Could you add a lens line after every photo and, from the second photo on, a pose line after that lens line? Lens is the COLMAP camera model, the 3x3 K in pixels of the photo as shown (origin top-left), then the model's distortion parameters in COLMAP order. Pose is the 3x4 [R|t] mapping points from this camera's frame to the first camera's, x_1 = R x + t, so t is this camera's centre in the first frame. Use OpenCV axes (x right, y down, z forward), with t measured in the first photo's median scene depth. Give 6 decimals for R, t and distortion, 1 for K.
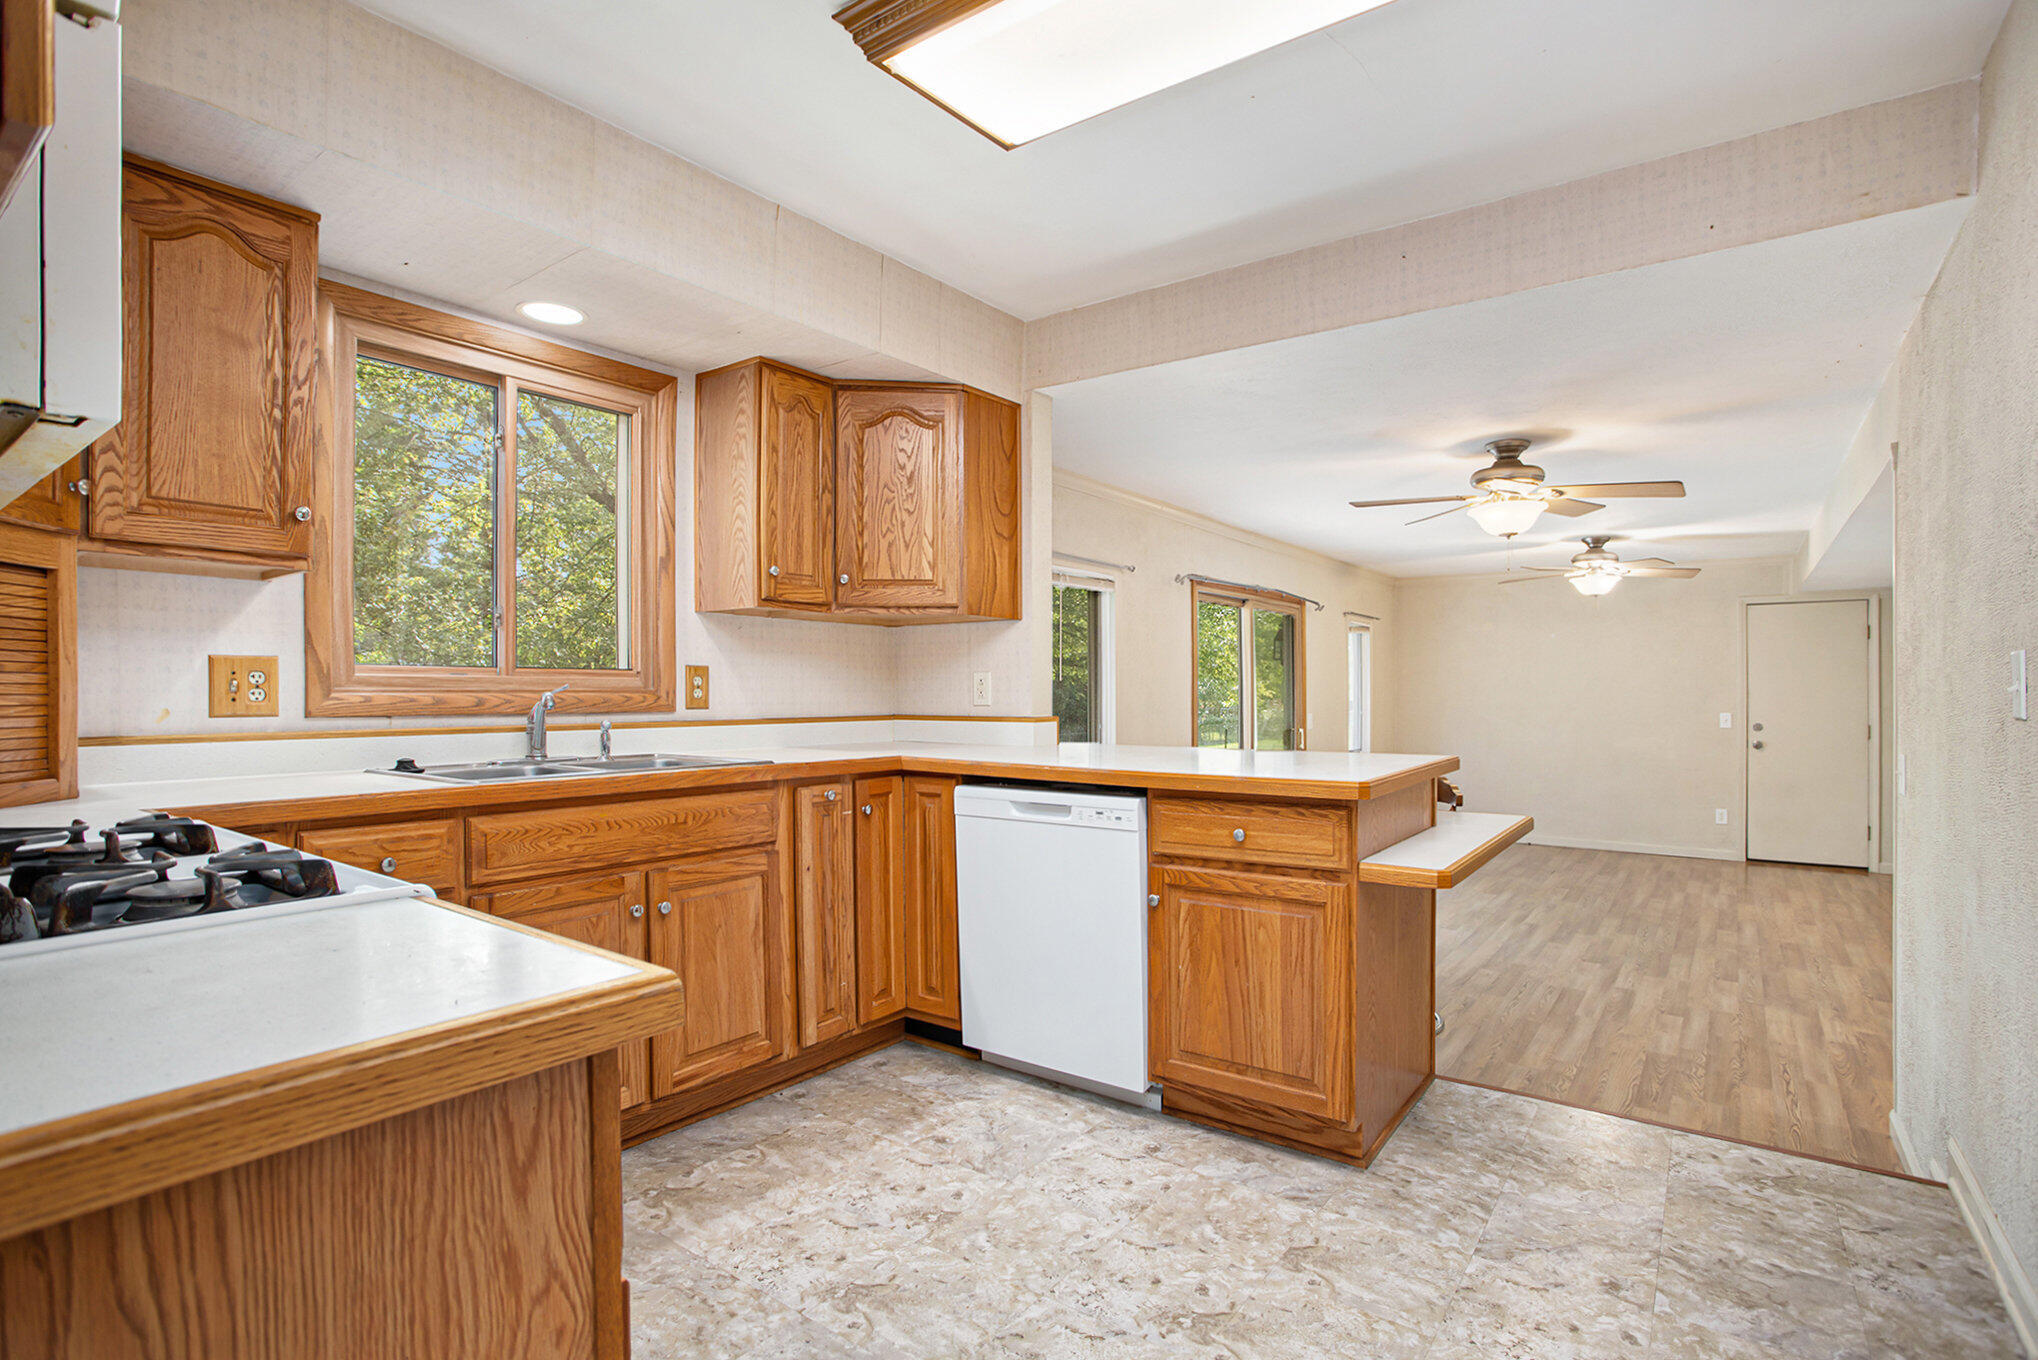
lens RADIAL K [[980.8, 0, 1015.7], [0, 980.8, 681.2], [0, 0, 1]] dist [-0.073346, 0.030304]
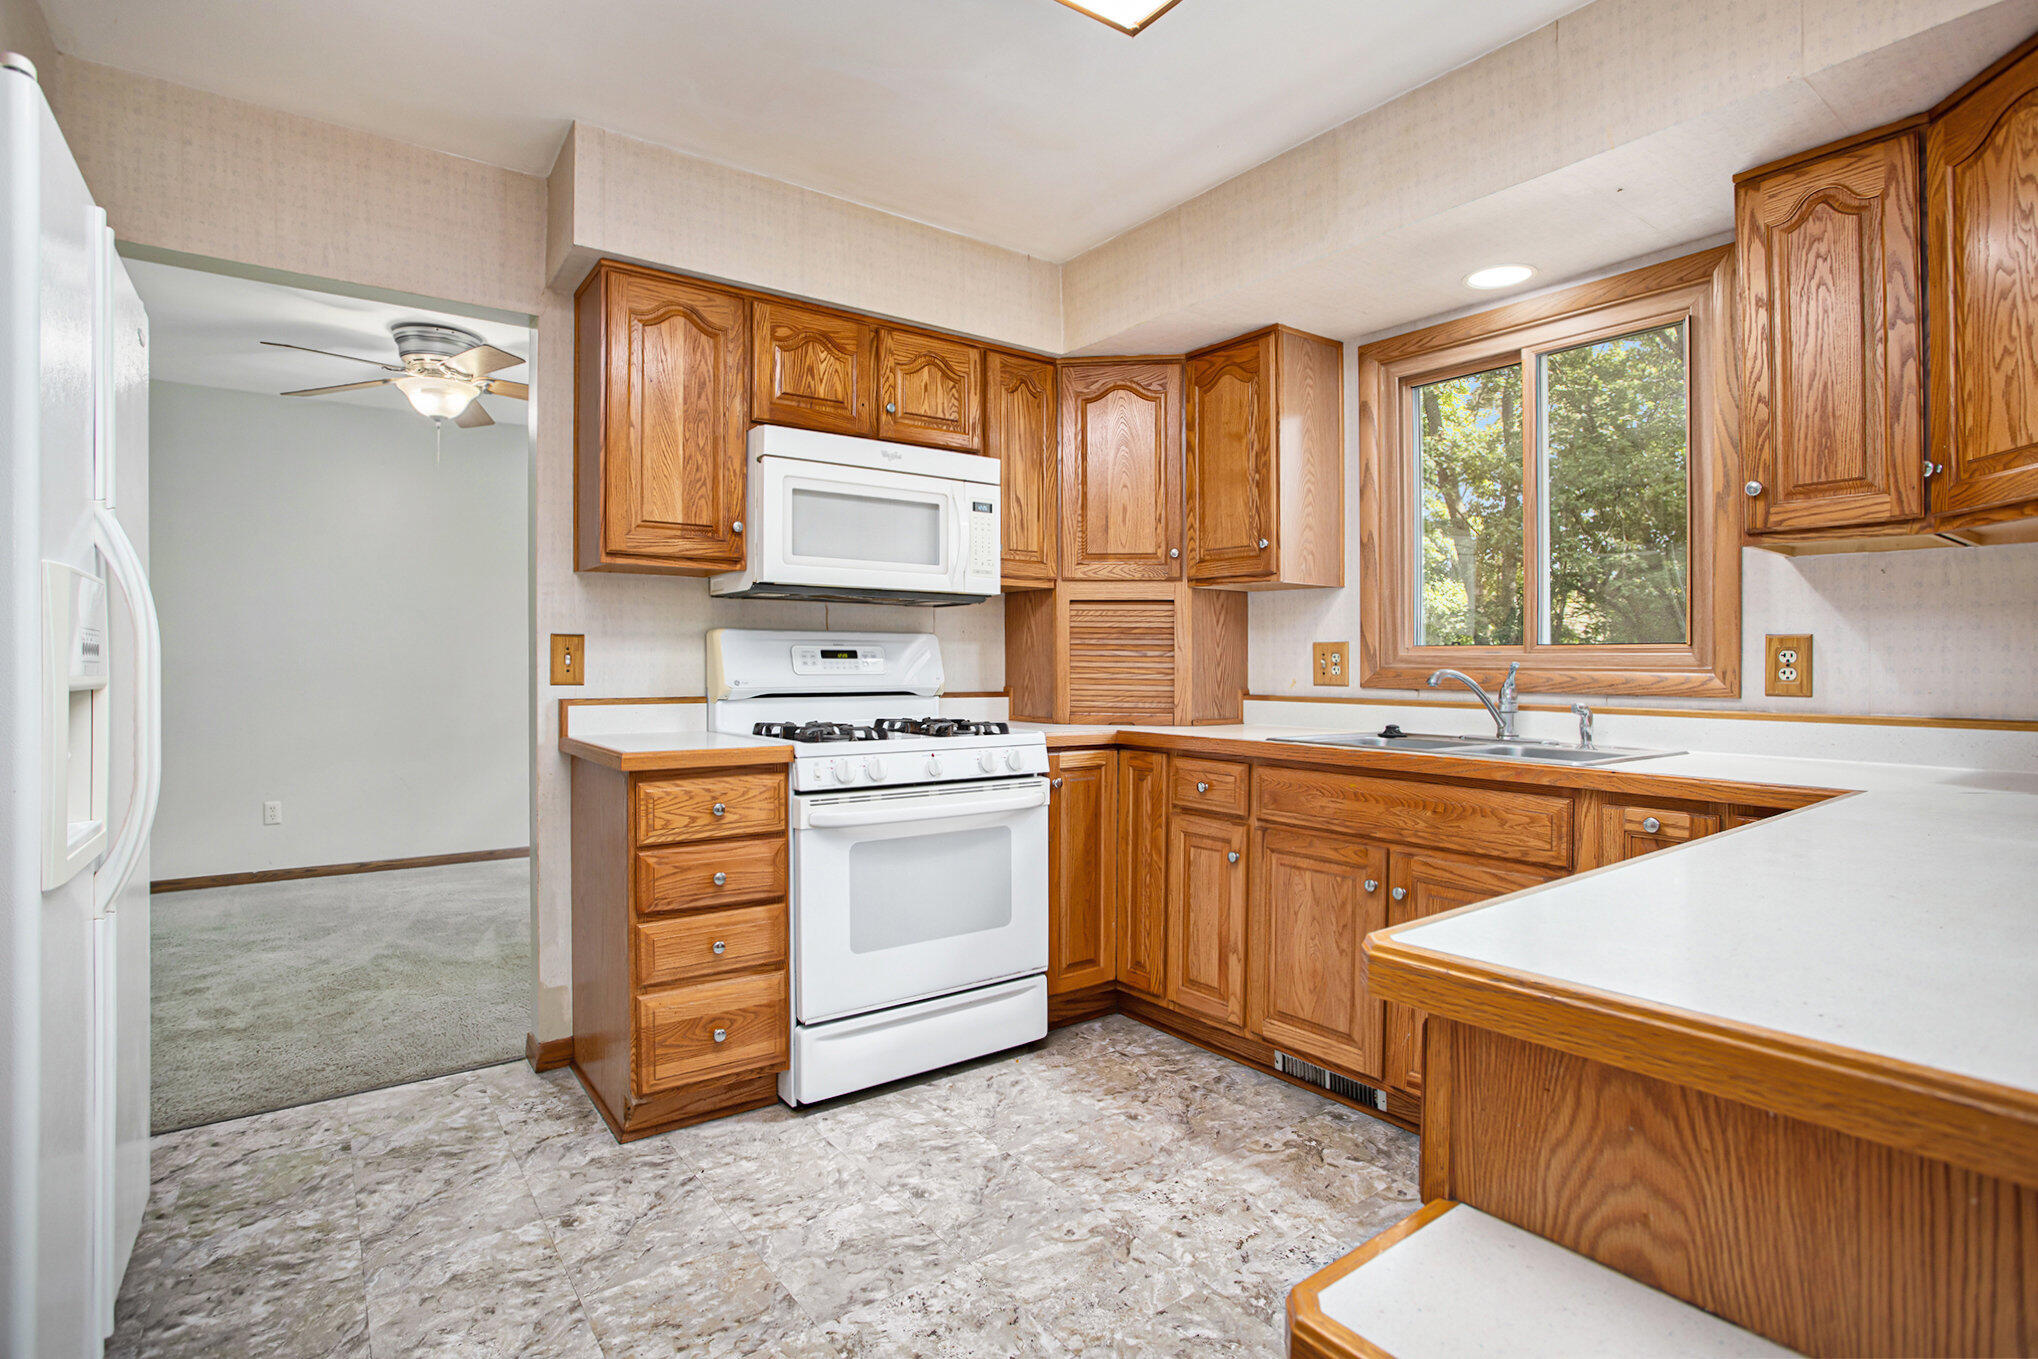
lens RADIAL K [[1012.1, 0, 1019.0], [0, 1012.1, 691.4], [0, 0, 1]] dist [-0.045278, 0.000084]
pose [[-0.299259, 0.022051, -0.953917, 0.506473], [0.000468, 0.999736, 0.022963, 0.008060], [0.954172, 0.006425, -0.299190, 0.683202]]
